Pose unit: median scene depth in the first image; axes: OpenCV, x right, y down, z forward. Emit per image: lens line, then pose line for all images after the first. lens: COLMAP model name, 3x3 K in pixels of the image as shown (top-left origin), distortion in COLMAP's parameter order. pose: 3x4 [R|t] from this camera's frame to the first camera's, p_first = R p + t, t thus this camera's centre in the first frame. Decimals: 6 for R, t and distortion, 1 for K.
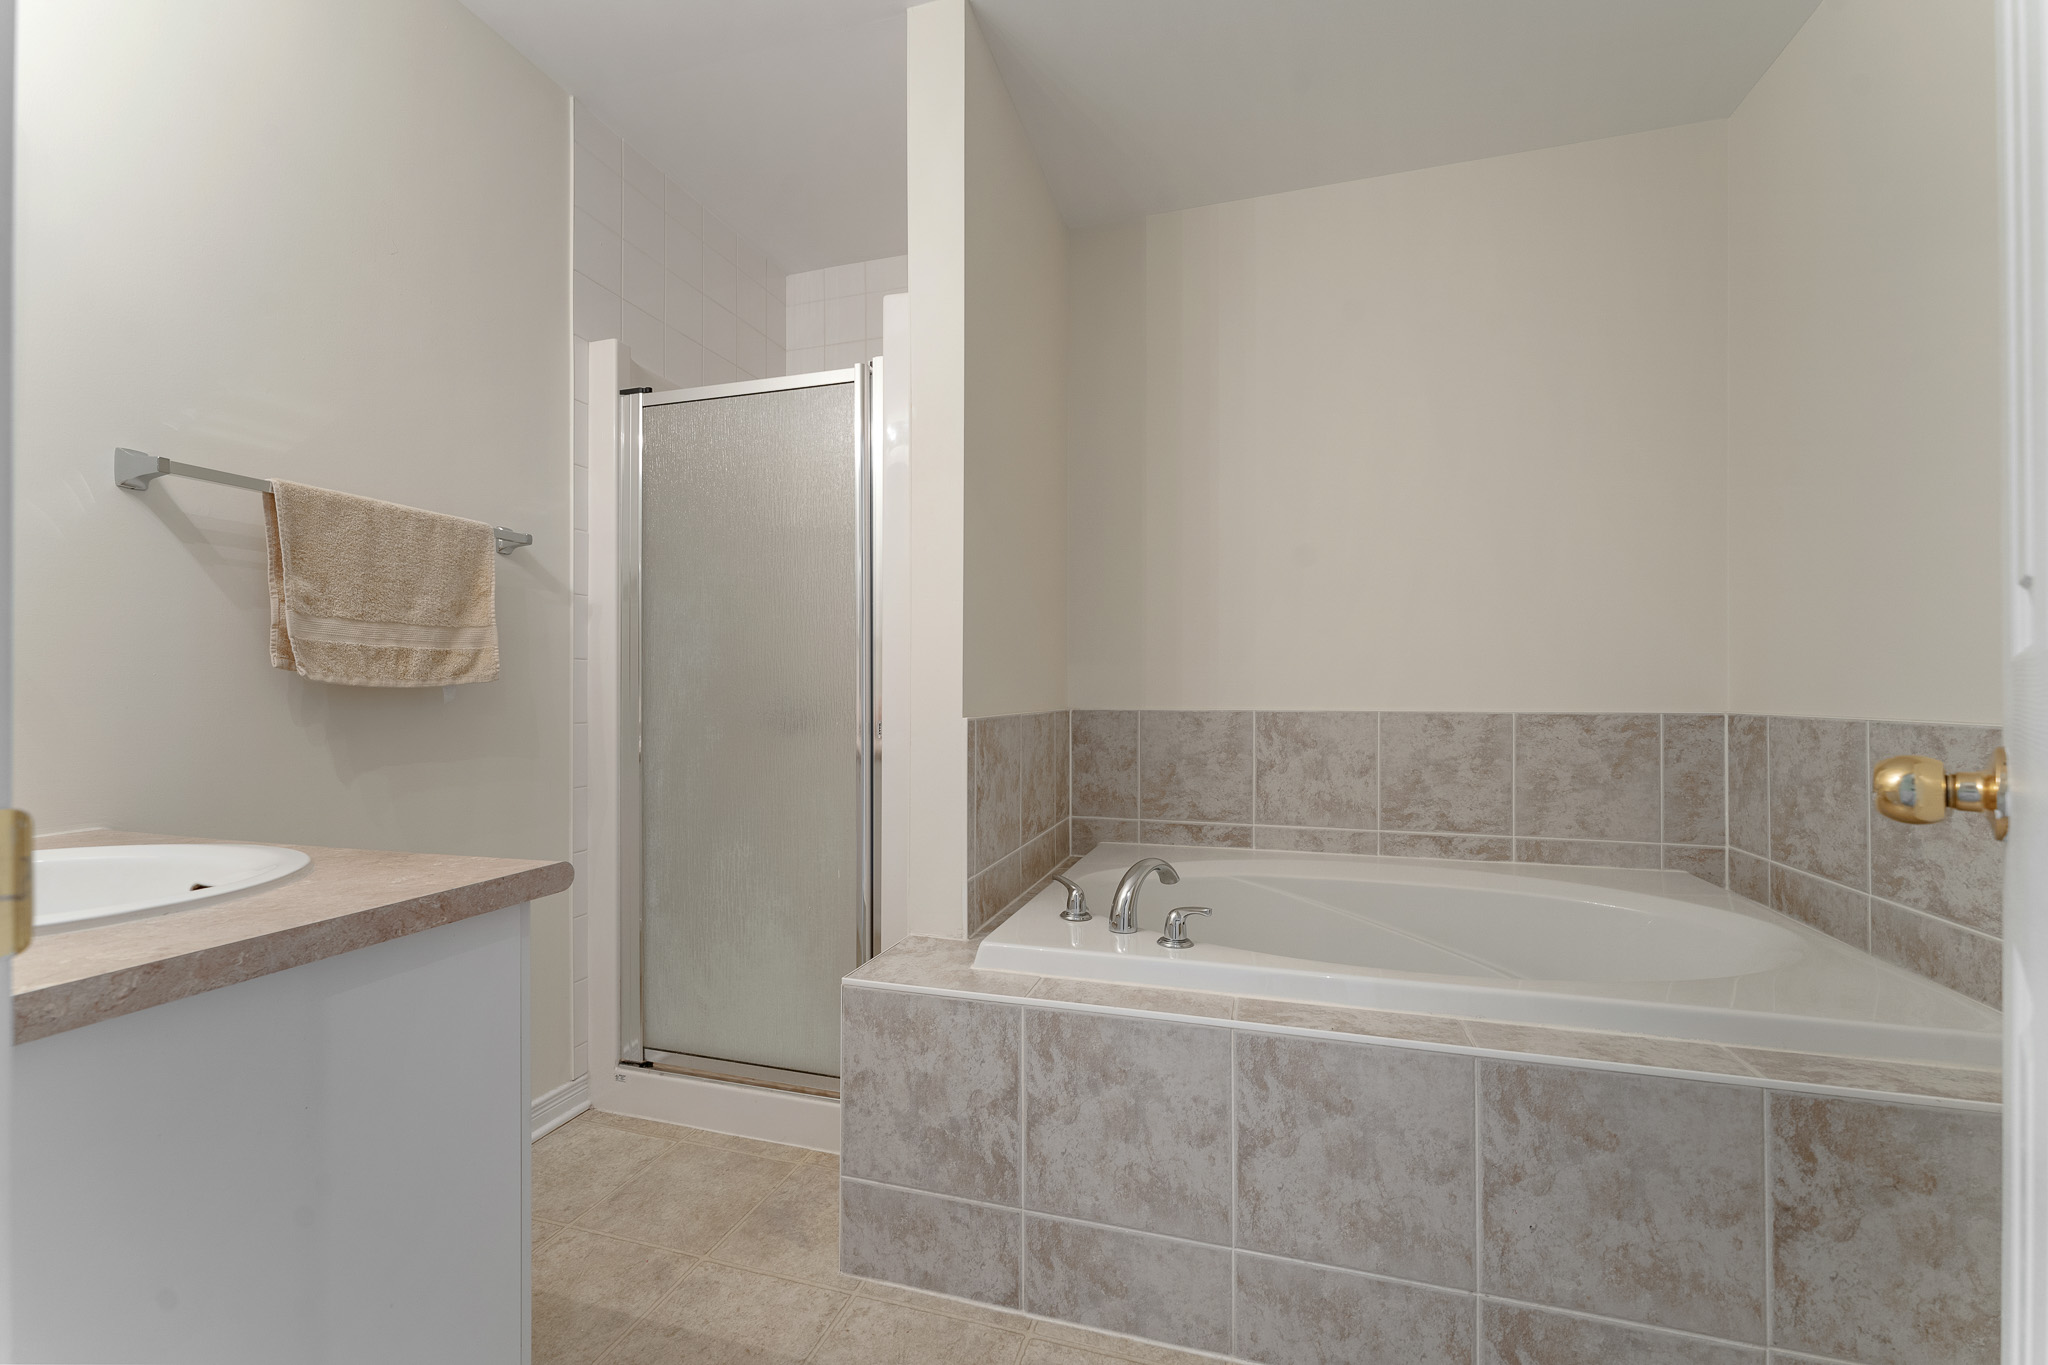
lens RADIAL K [[854.0, 0, 1014.4], [0, 854.0, 687.8], [0, 0, 1]] dist [0.000645, 0.000078]
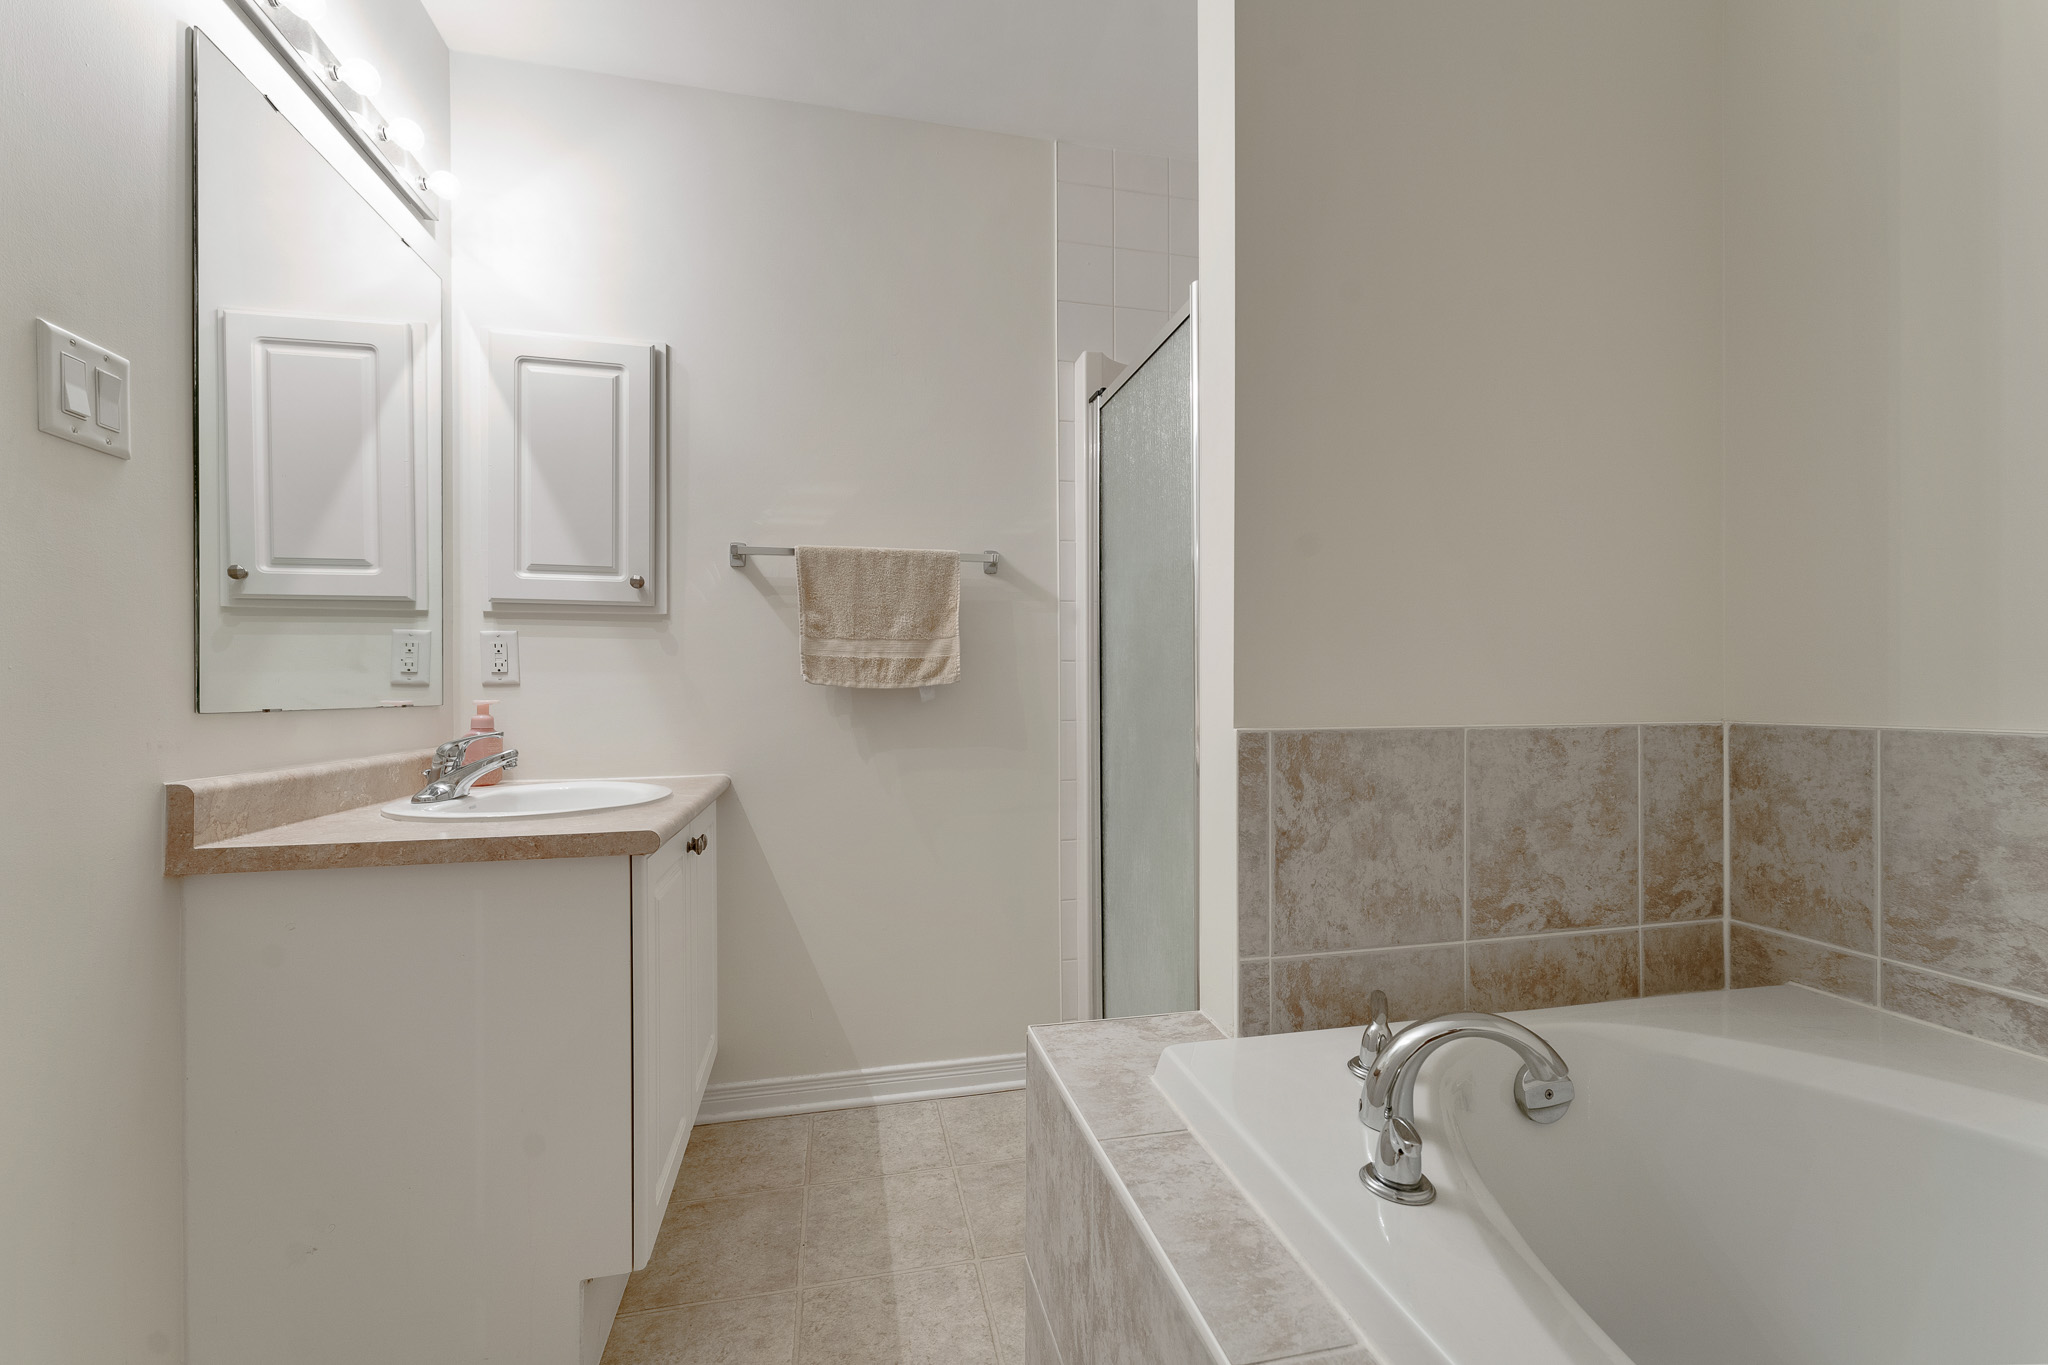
lens RADIAL K [[854.0, 0, 1014.4], [0, 854.0, 687.8], [0, 0, 1]] dist [0.000645, 0.000078]
pose [[0.489958, -0.002928, -0.871741, 0.482558], [0.006411, 0.999979, 0.000245, -0.000396], [0.871722, -0.005709, 0.489967, 0.506324]]
